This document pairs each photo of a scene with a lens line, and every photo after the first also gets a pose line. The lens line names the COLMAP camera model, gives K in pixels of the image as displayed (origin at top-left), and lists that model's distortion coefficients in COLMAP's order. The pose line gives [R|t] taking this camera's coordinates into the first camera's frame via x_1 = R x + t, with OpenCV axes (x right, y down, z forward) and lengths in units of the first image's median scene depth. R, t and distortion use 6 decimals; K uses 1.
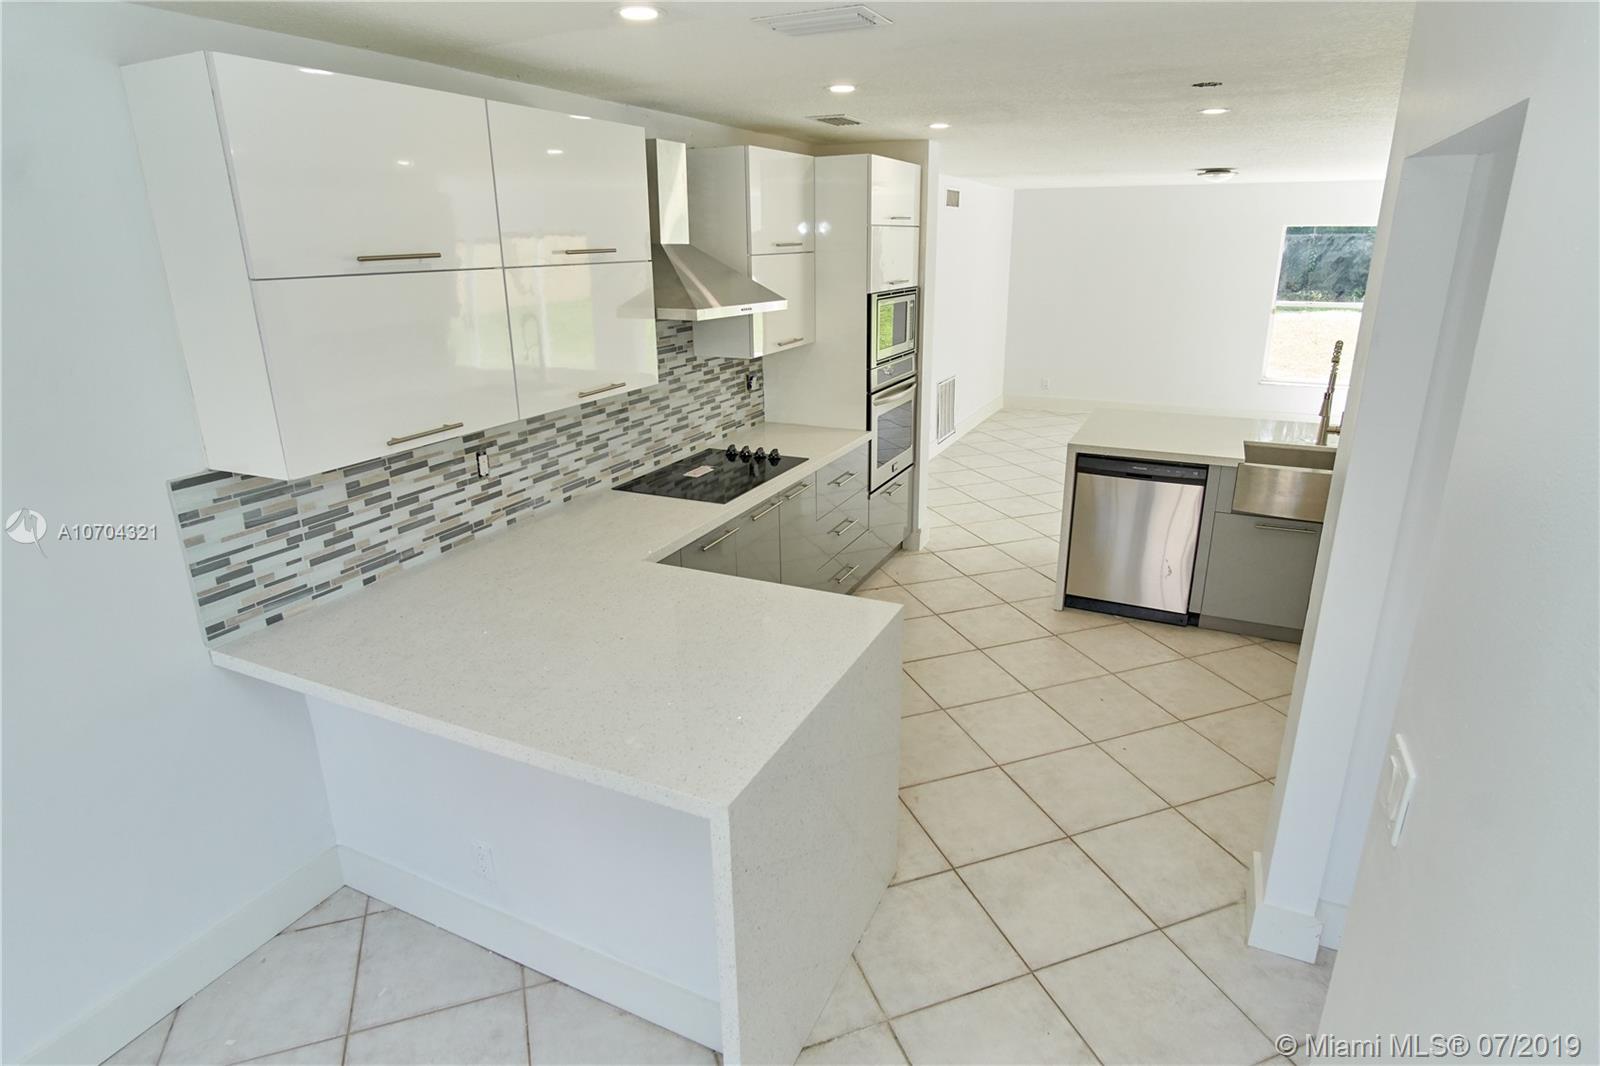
lens RADIAL K [[862.4, 0, 800.4], [0, 862.4, 526.0], [0, 0, 1]] dist [-0.027052, 0.001323]
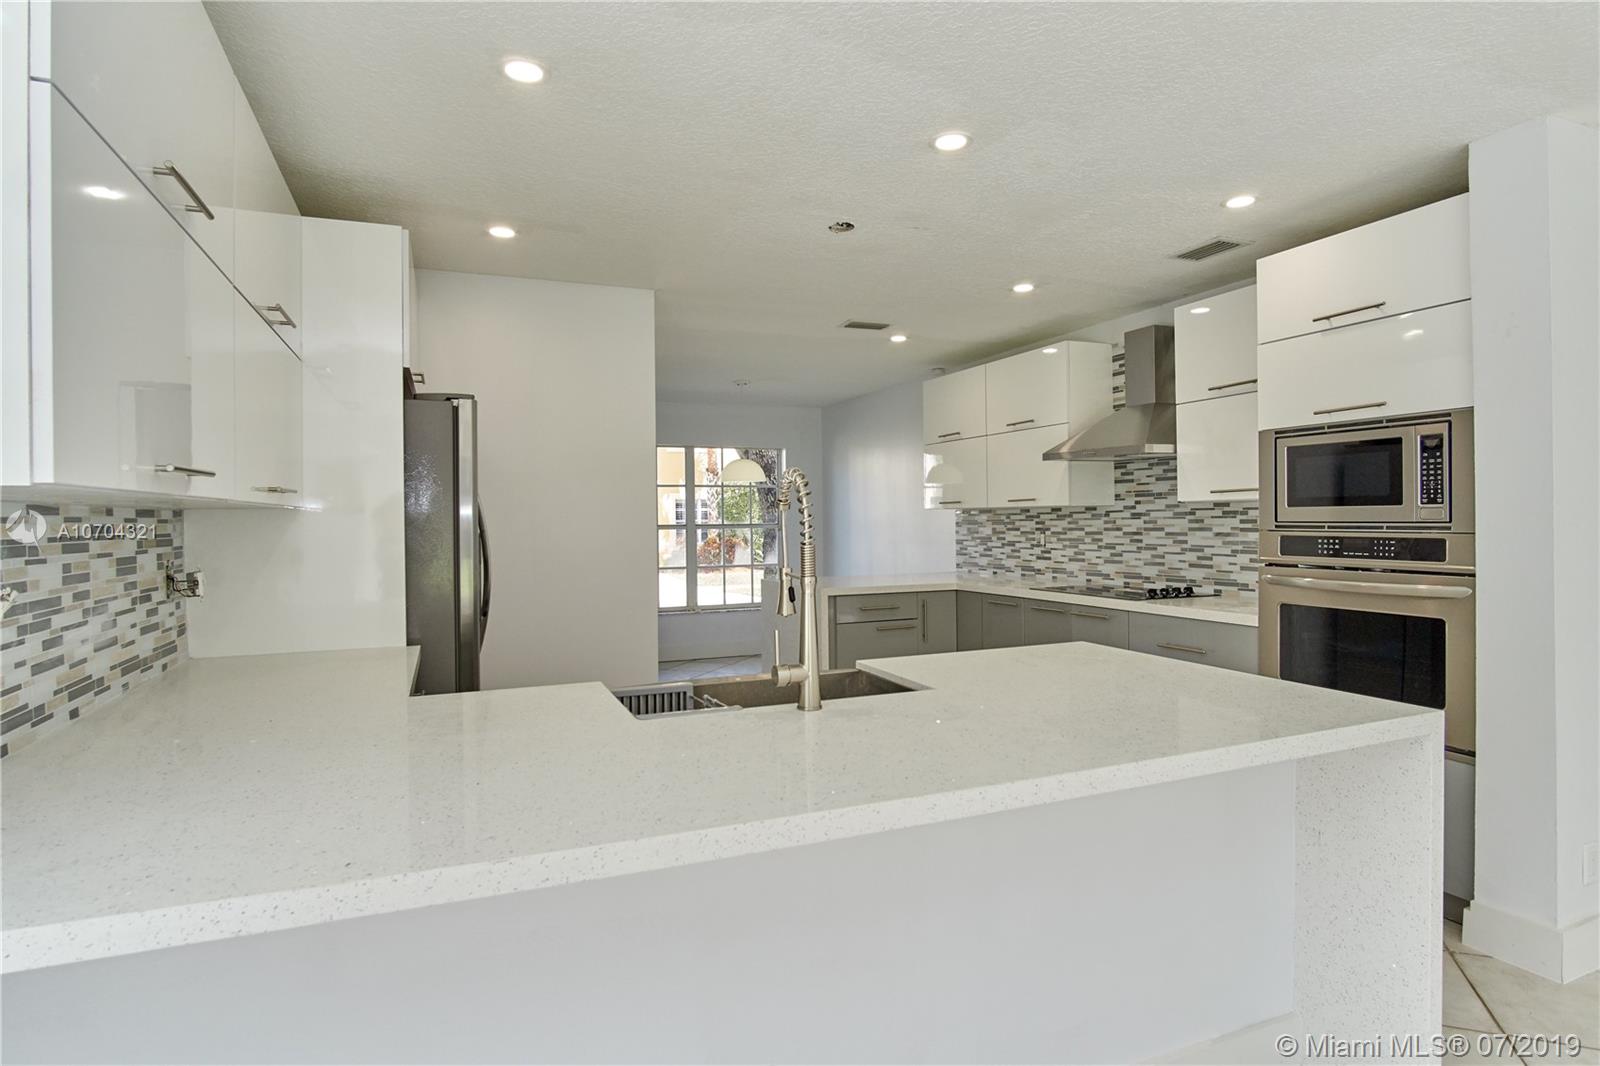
lens RADIAL K [[851.8, 0, 801.2], [0, 851.8, 523.9], [0, 0, 1]] dist [-0.033988, 0.008563]
pose [[-0.668071, 0.023181, -0.743736, 1.548088], [-0.216707, 0.950126, 0.224273, -0.465223], [0.711842, 0.311003, -0.629728, 2.066535]]
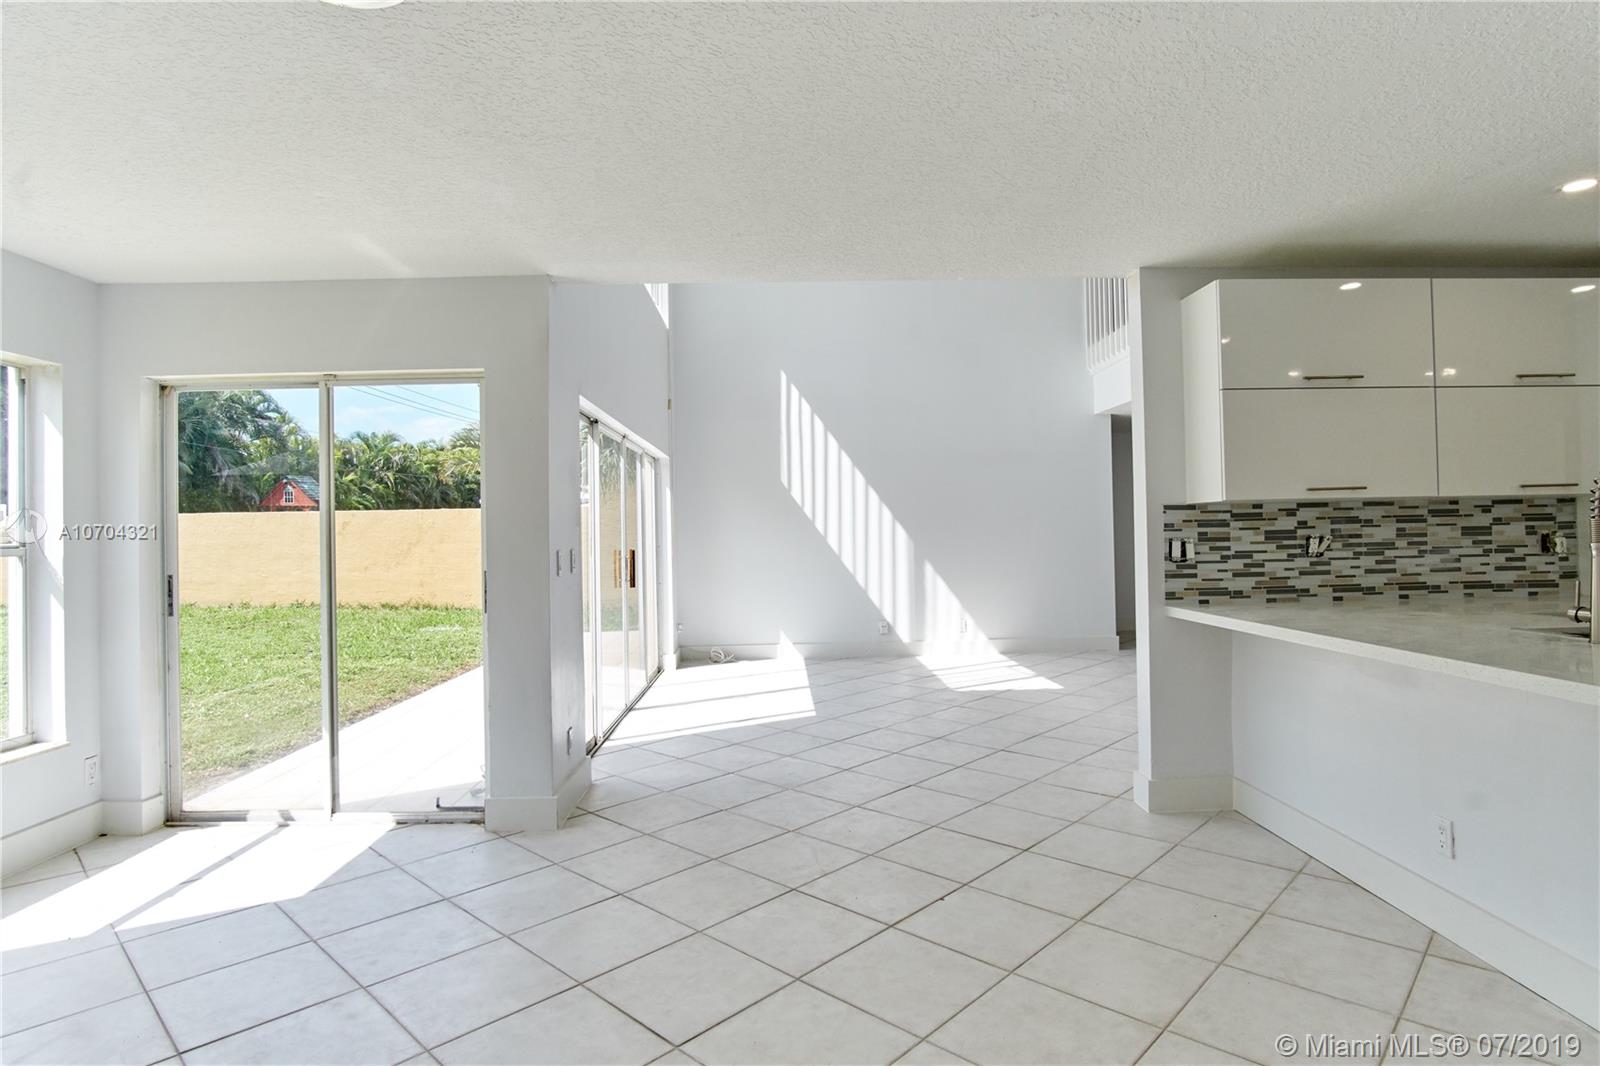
lens RADIAL K [[851.8, 0, 801.2], [0, 851.8, 523.9], [0, 0, 1]] dist [-0.033988, 0.008563]
pose [[-0.446793, 0.034244, 0.893982, 0.585276], [0.302436, 0.946218, 0.114906, -0.653139], [-0.841967, 0.321712, -0.433120, 2.766314]]
